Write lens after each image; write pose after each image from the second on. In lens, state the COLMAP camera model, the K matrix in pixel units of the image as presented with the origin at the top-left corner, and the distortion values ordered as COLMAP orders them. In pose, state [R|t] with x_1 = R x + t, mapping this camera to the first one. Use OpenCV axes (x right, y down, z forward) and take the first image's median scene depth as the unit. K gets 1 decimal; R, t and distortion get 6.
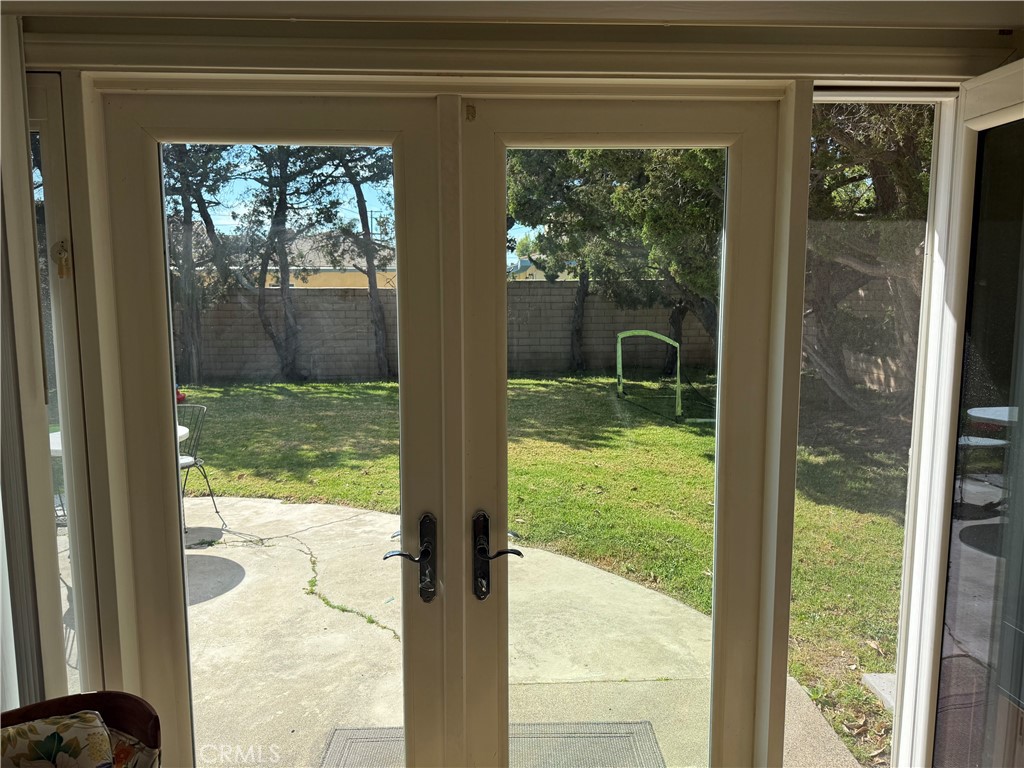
lens RADIAL K [[723.7, 0, 512.2], [0, 723.7, 383.5], [0, 0, 1]] dist [0.070231, -0.082373]
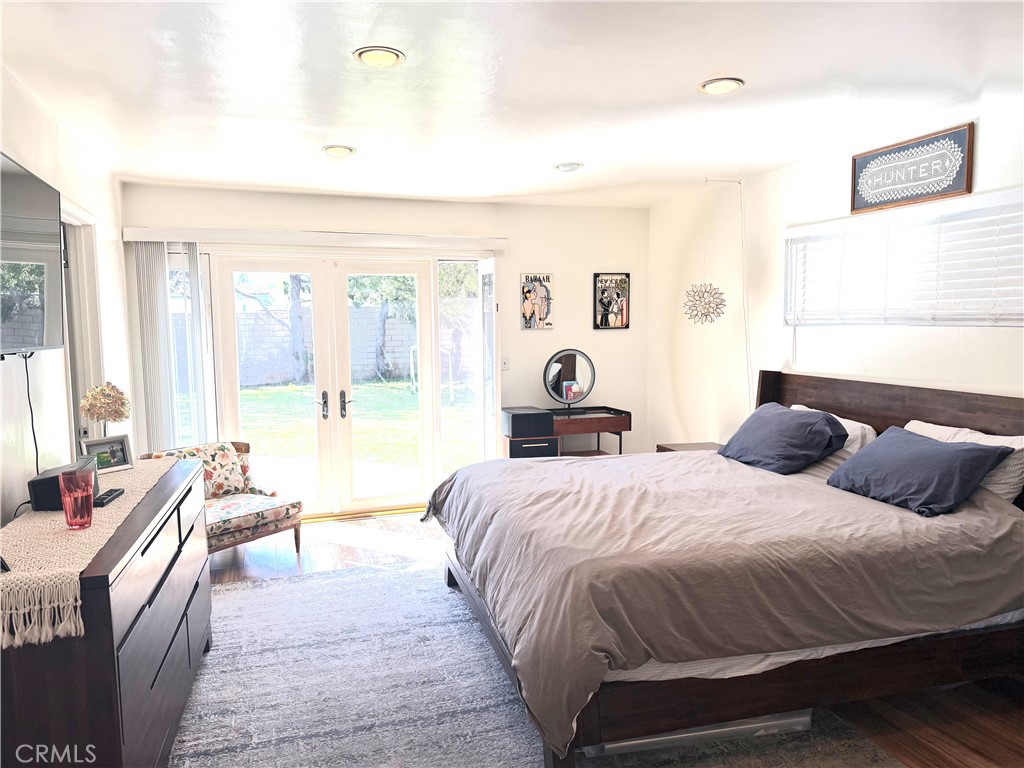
lens RADIAL K [[723.7, 0, 511.9], [0, 723.7, 386.8], [0, 0, 1]] dist [0.070231, -0.082373]
pose [[0.965149, -0.029534, 0.260028, -0.148464], [0.036619, 0.999077, -0.022444, 0.258601], [-0.259125, 0.031184, 0.965340, -2.121464]]
